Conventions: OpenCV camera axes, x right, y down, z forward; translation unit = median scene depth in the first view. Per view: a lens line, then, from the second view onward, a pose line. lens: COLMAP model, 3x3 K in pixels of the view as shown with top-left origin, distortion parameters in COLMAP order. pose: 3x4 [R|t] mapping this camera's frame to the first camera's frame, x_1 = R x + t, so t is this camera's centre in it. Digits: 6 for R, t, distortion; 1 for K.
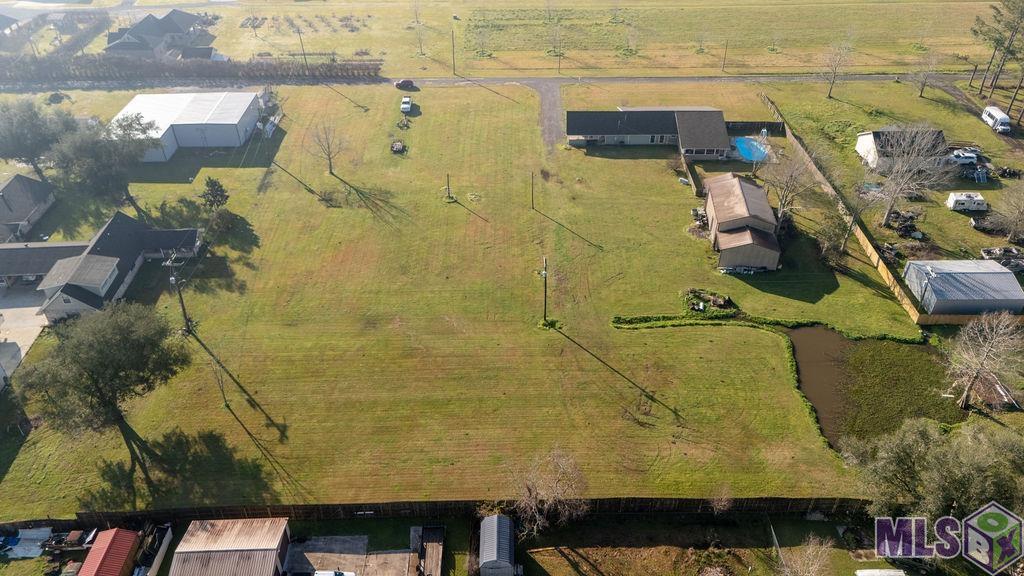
lens RADIAL K [[748.6, 0, 508.6], [0, 748.6, 291.1], [0, 0, 1]] dist [0.064054, -0.053363]
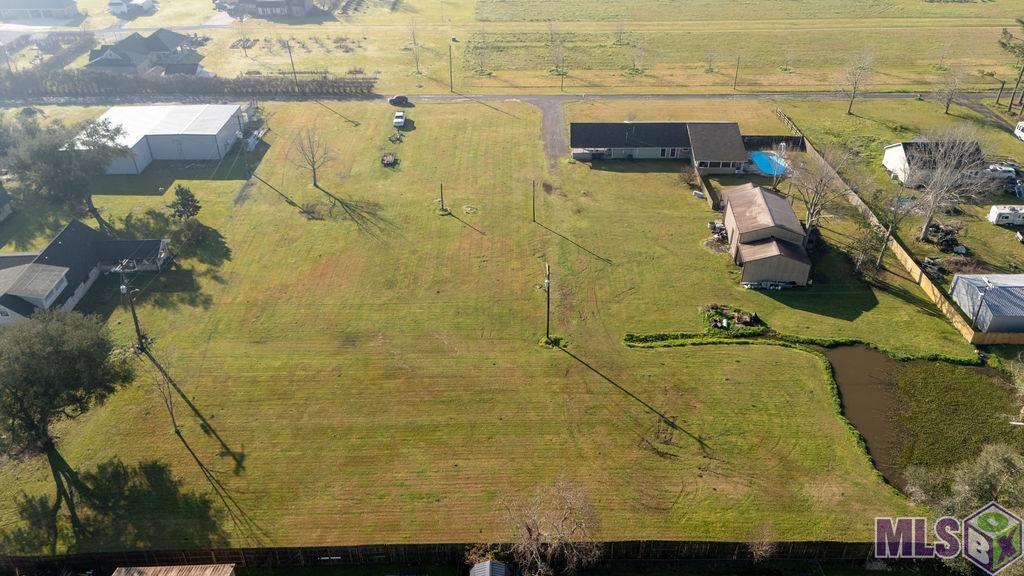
lens RADIAL K [[748.6, 0, 510.1], [0, 748.6, 291.6], [0, 0, 1]] dist [0.064054, -0.053363]
pose [[0.999992, 0.003983, 0.000546, 0.002931], [-0.003939, 0.997926, -0.064248, 0.033246], [-0.000801, 0.064245, 0.997934, 0.094027]]
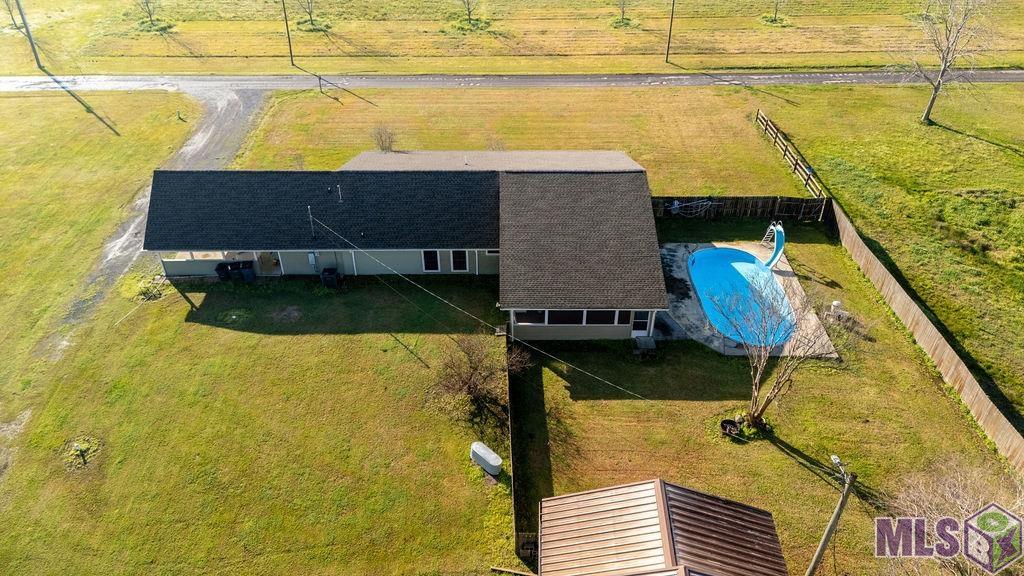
lens RADIAL K [[748.6, 0, 519.4], [0, 748.6, 286.0], [0, 0, 1]] dist [0.064054, -0.053363]
pose [[0.999238, -0.013362, 0.036685, 0.243299], [0.014222, 0.999628, -0.023271, -0.205343], [-0.036361, 0.023775, 0.999056, 0.766812]]
